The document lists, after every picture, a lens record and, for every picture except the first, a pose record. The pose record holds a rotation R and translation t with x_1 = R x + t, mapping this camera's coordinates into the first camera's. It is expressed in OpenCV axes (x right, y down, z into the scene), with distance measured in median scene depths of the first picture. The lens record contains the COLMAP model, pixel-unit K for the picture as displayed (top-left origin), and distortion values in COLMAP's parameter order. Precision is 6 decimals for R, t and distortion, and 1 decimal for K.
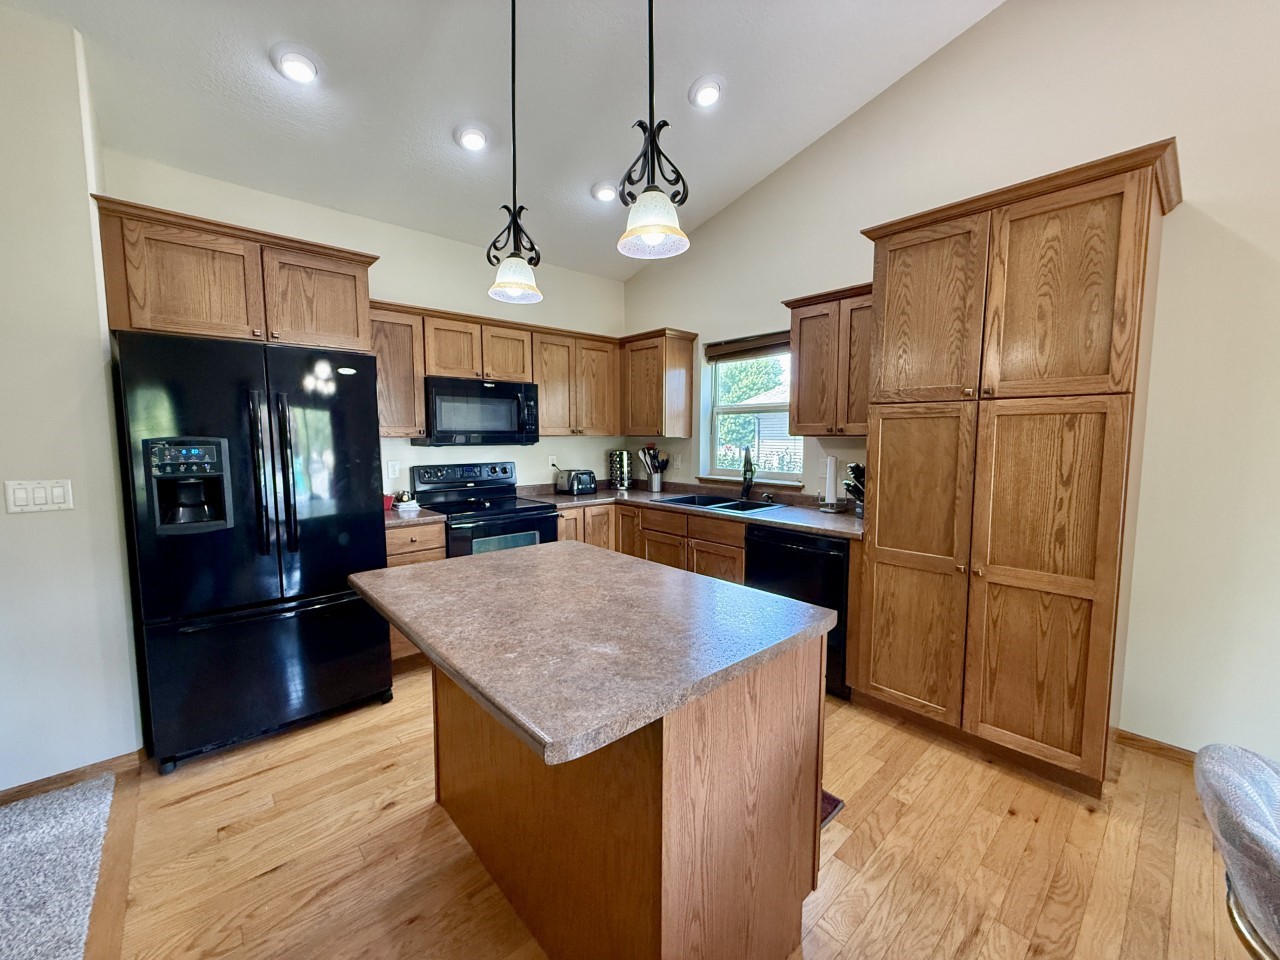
lens RADIAL K [[510.3, 0, 636.7], [0, 510.3, 479.6], [0, 0, 1]] dist [0.000890, -0.000019]
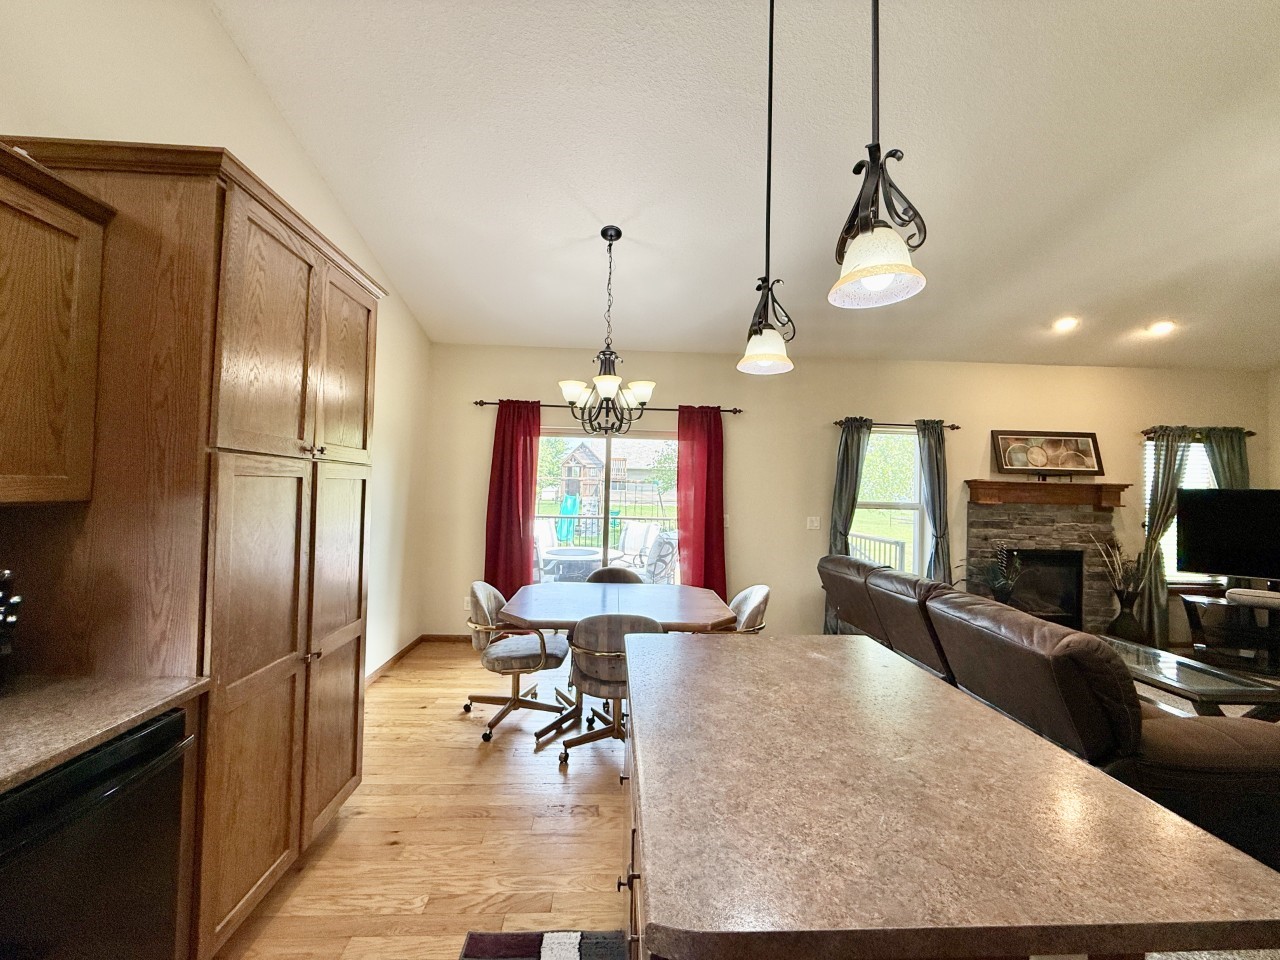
lens RADIAL K [[510.3, 0, 636.7], [0, 510.3, 479.6], [0, 0, 1]] dist [0.000890, -0.000019]
pose [[-0.775787, -0.003883, 0.630983, -0.391094], [0.031363, 0.998508, 0.044704, -0.173807], [-0.630215, 0.054470, -0.774508, 1.623551]]
